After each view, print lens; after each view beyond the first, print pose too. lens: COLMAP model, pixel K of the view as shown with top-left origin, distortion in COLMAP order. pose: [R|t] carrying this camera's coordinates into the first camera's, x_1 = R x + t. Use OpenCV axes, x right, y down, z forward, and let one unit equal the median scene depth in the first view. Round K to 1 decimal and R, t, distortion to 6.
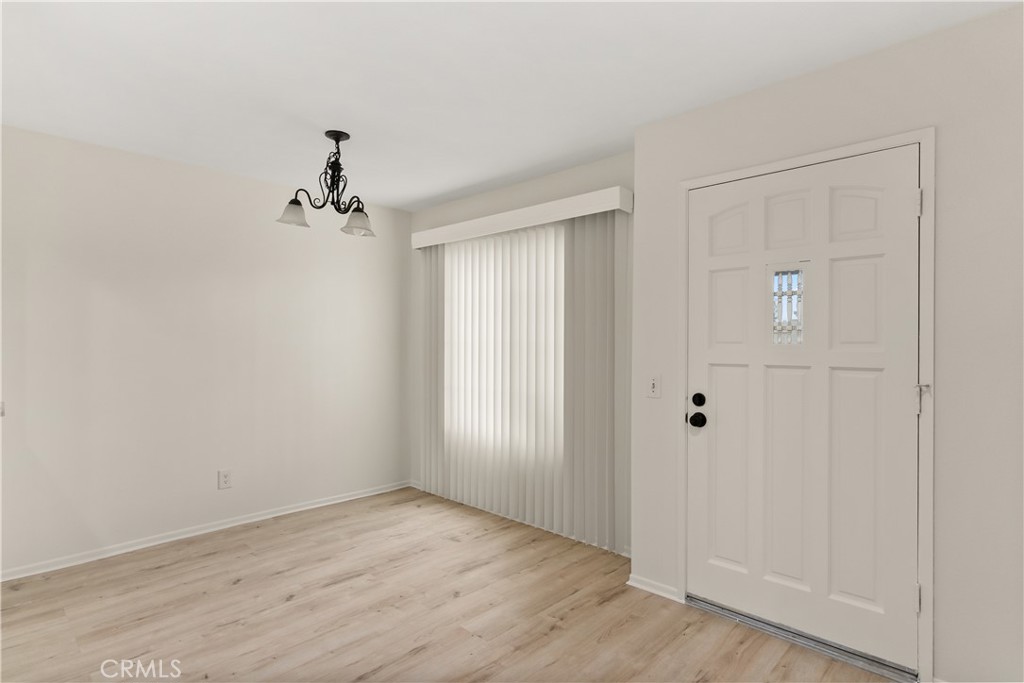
lens RADIAL K [[526.1, 0, 508.6], [0, 526.1, 342.6], [0, 0, 1]] dist [-0.006789, 0.000152]
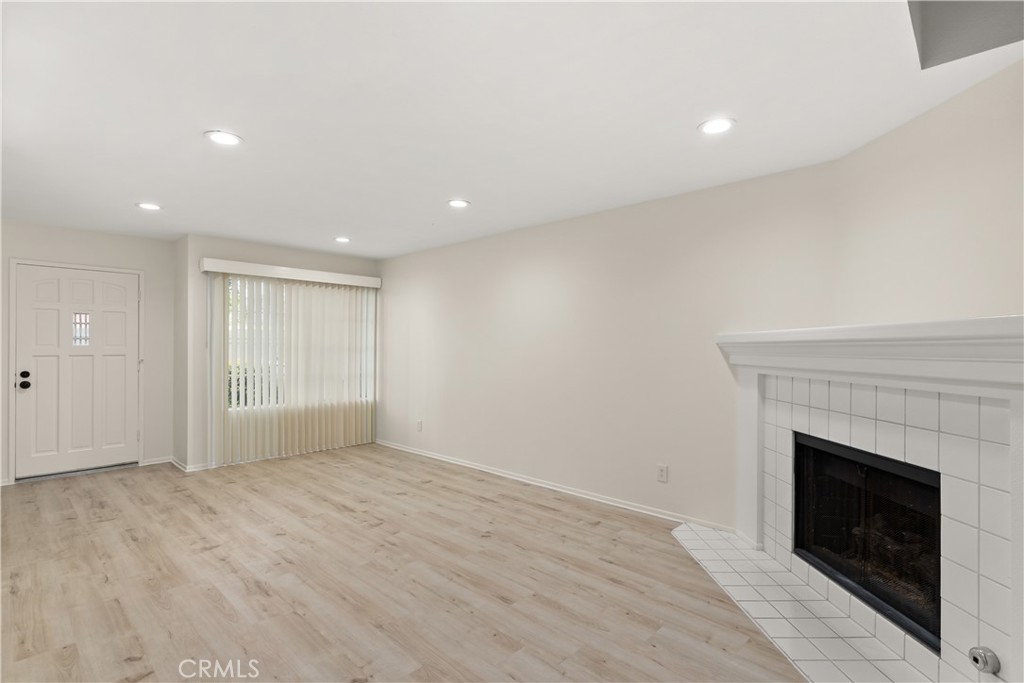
lens RADIAL K [[486.4, 0, 515.5], [0, 486.4, 346.4], [0, 0, 1]] dist [0.000562, -0.000257]
pose [[-0.022399, -0.007097, 0.999724, -1.435526], [-0.012609, 0.999897, 0.006816, -0.028237], [-0.999670, -0.012452, -0.022487, -0.742803]]
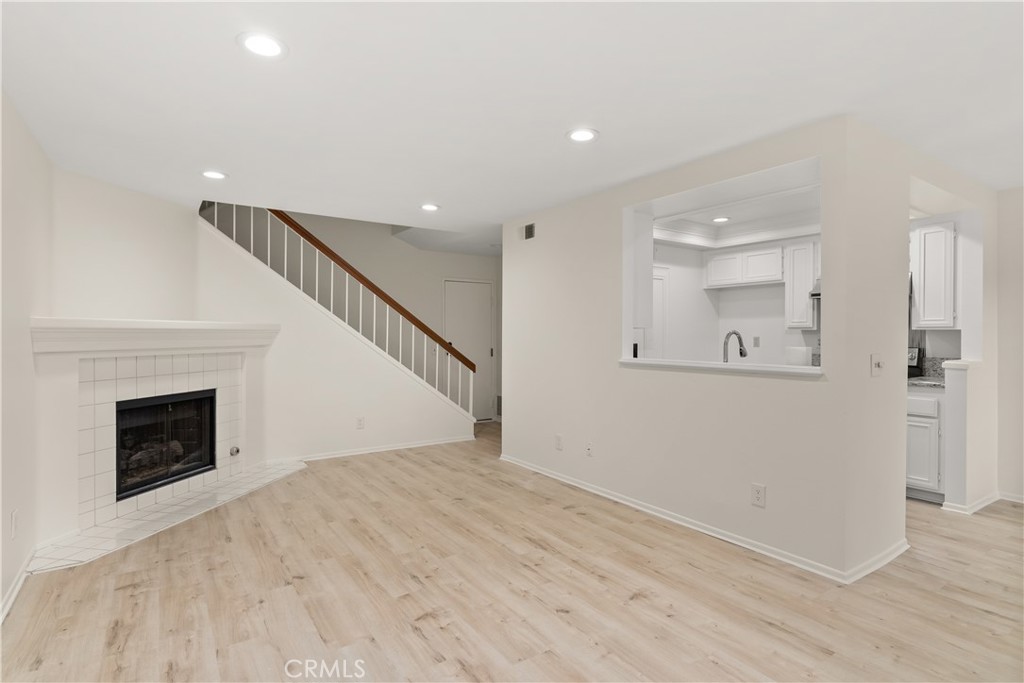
lens RADIAL K [[526.1, 0, 512.4], [0, 526.1, 339.4], [0, 0, 1]] dist [-0.006789, 0.000152]
pose [[-0.201121, -0.001159, -0.979566, 0.791579], [0.003372, 0.999993, -0.001876, -0.002689], [0.979561, -0.003681, -0.201116, -0.058918]]
